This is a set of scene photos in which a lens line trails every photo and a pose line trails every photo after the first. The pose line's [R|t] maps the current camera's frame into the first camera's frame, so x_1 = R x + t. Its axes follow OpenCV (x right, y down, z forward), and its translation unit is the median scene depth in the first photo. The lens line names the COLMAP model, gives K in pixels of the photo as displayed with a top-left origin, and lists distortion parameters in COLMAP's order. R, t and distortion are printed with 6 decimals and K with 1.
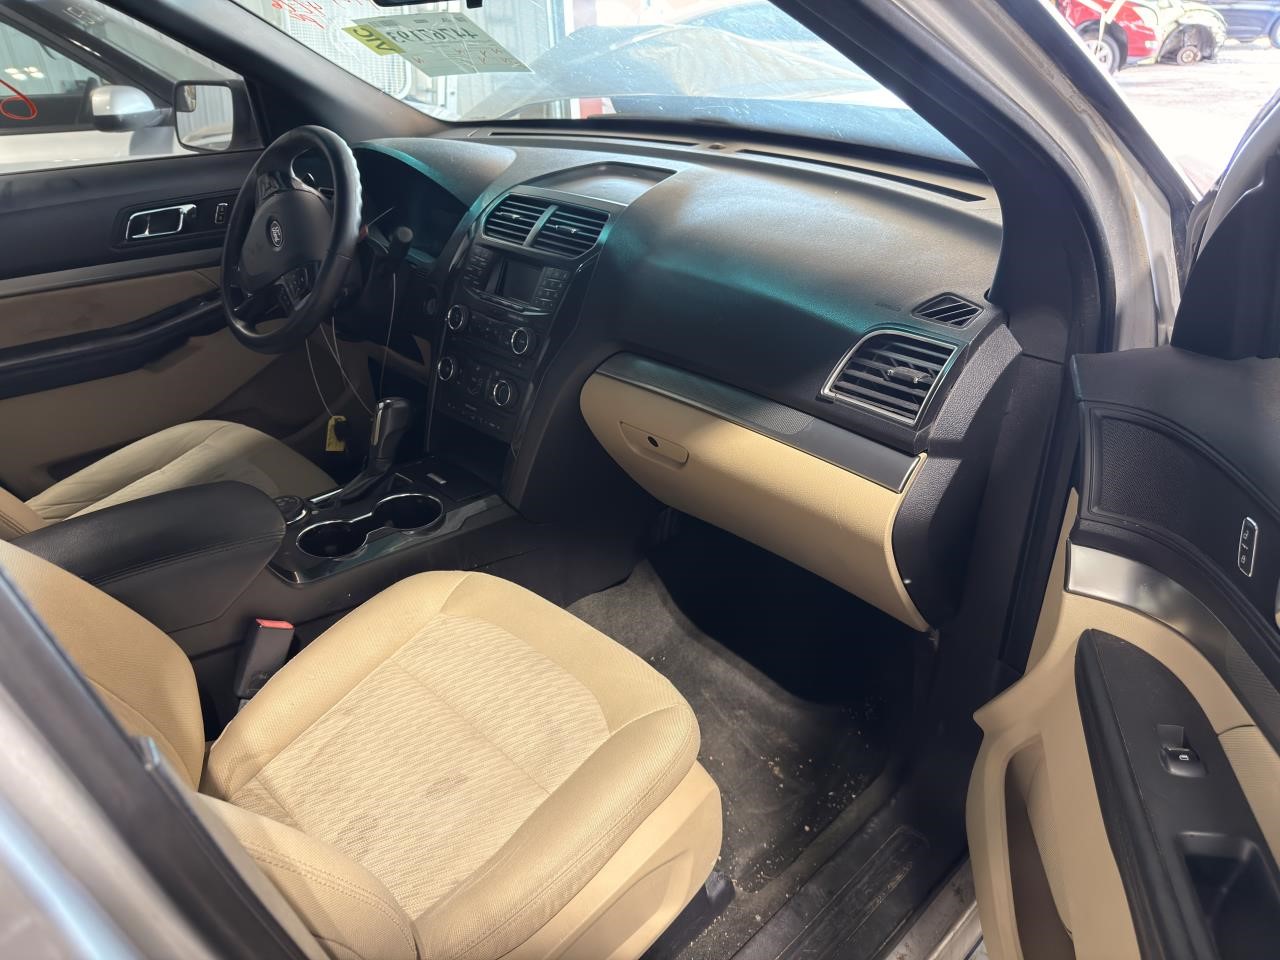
lens RADIAL K [[879.0, 0, 640.0], [0, 879.0, 480.0], [0, 0, 1]] dist [0.007142, -0.004957]
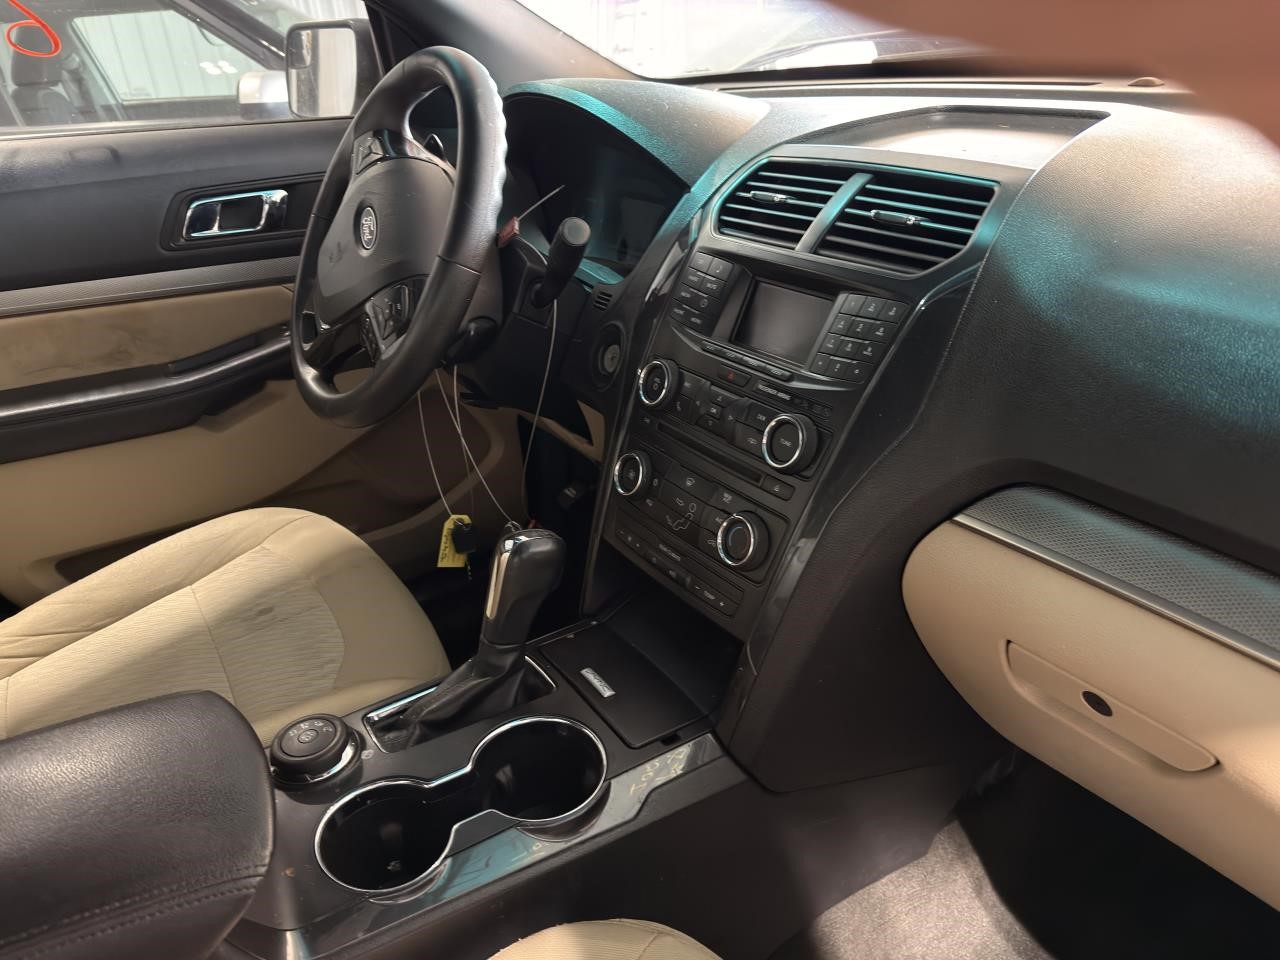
lens RADIAL K [[965.0, 0, 640.0], [0, 965.0, 480.0], [0, 0, 1]] dist [0.046510, -0.001892]
pose [[0.979152, 0.063227, -0.193038, -0.096645], [-0.073280, 0.996278, -0.045381, -0.094875], [0.189450, 0.058581, 0.980141, 0.407581]]
